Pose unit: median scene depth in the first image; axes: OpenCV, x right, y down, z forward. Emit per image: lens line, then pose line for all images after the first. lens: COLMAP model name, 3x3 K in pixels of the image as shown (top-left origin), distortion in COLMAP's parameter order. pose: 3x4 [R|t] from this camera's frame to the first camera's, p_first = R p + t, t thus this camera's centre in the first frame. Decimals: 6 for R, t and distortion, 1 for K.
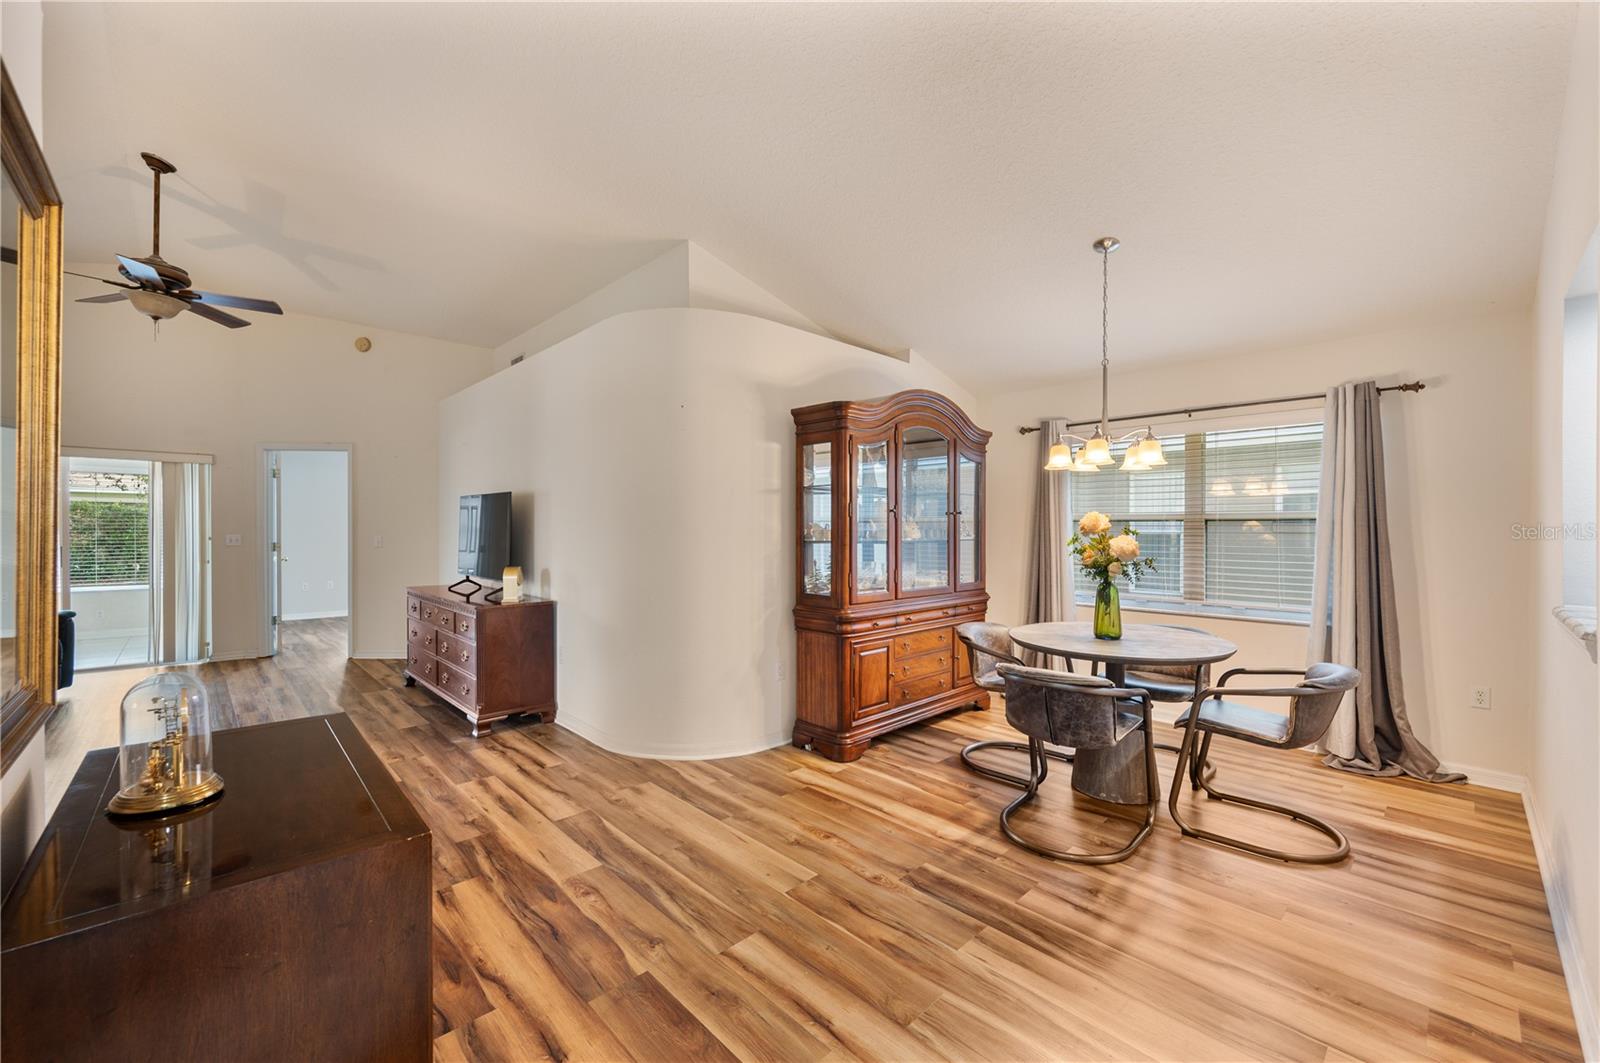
lens RADIAL K [[634.6, 0, 810.4], [0, 634.6, 531.0], [0, 0, 1]] dist [0.000435, -0.000427]
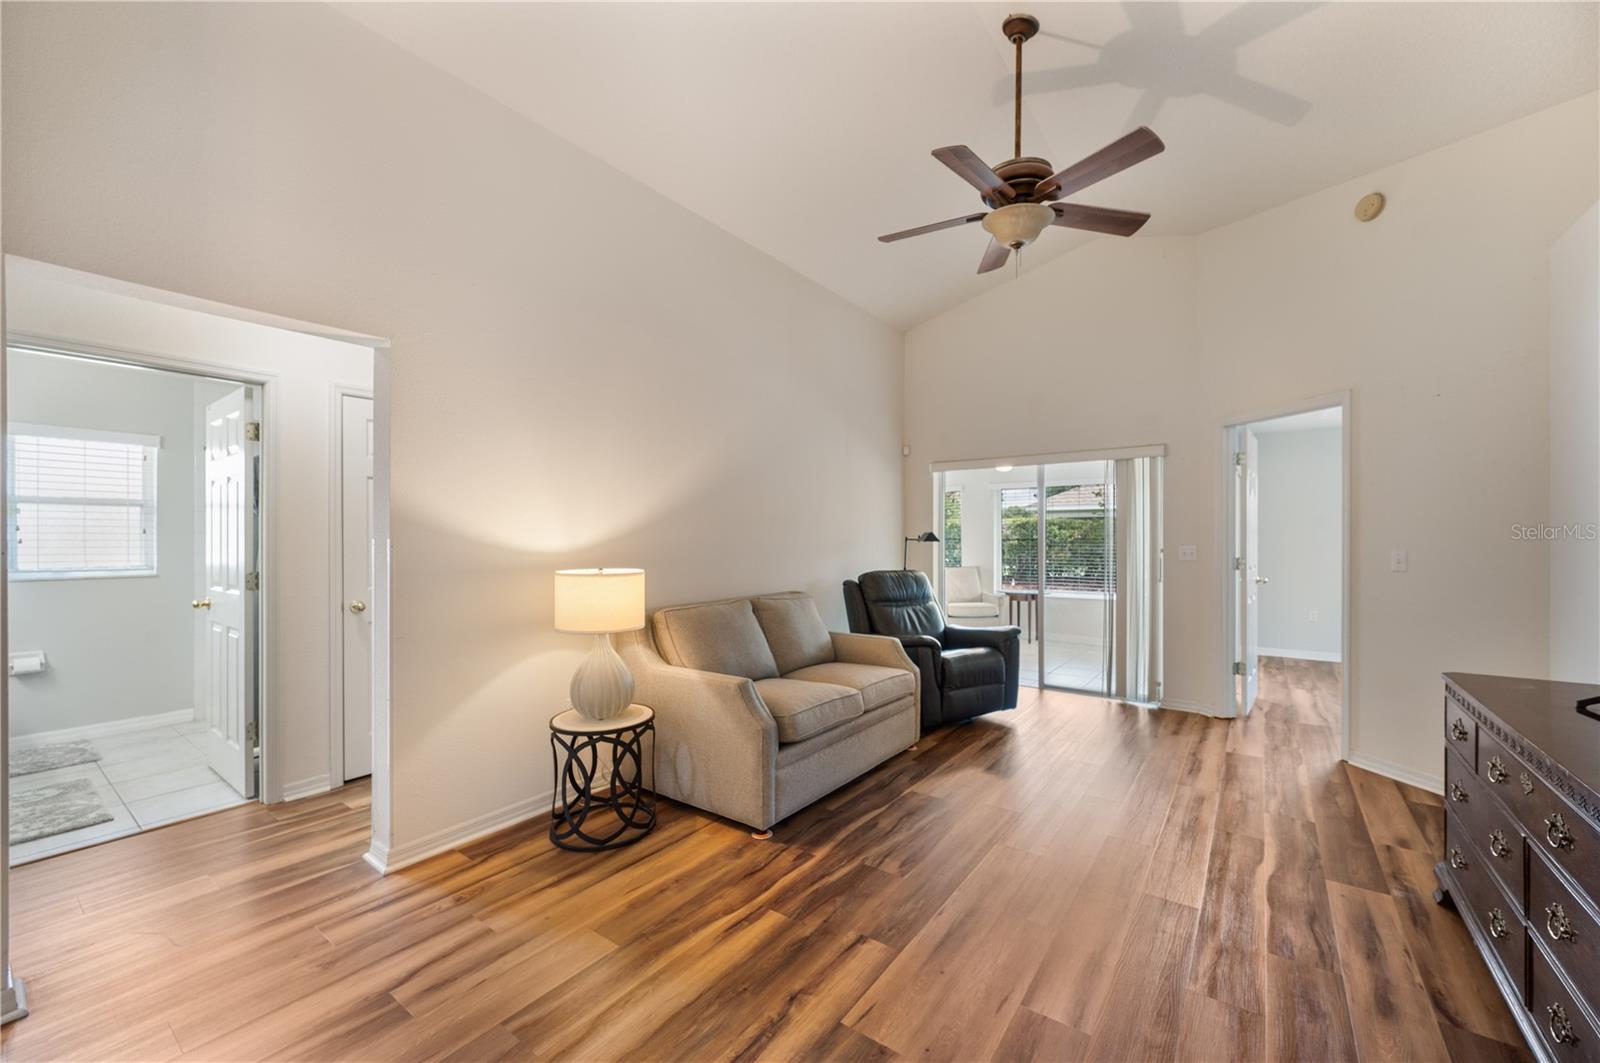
lens RADIAL K [[634.6, 0, 797.6], [0, 634.6, 537.9], [0, 0, 1]] dist [0.000435, -0.000427]
pose [[0.160799, 0.003786, -0.986980, -0.246210], [-0.000261, 0.999993, 0.003793, -0.006644], [0.986987, -0.000352, 0.160799, 0.436267]]
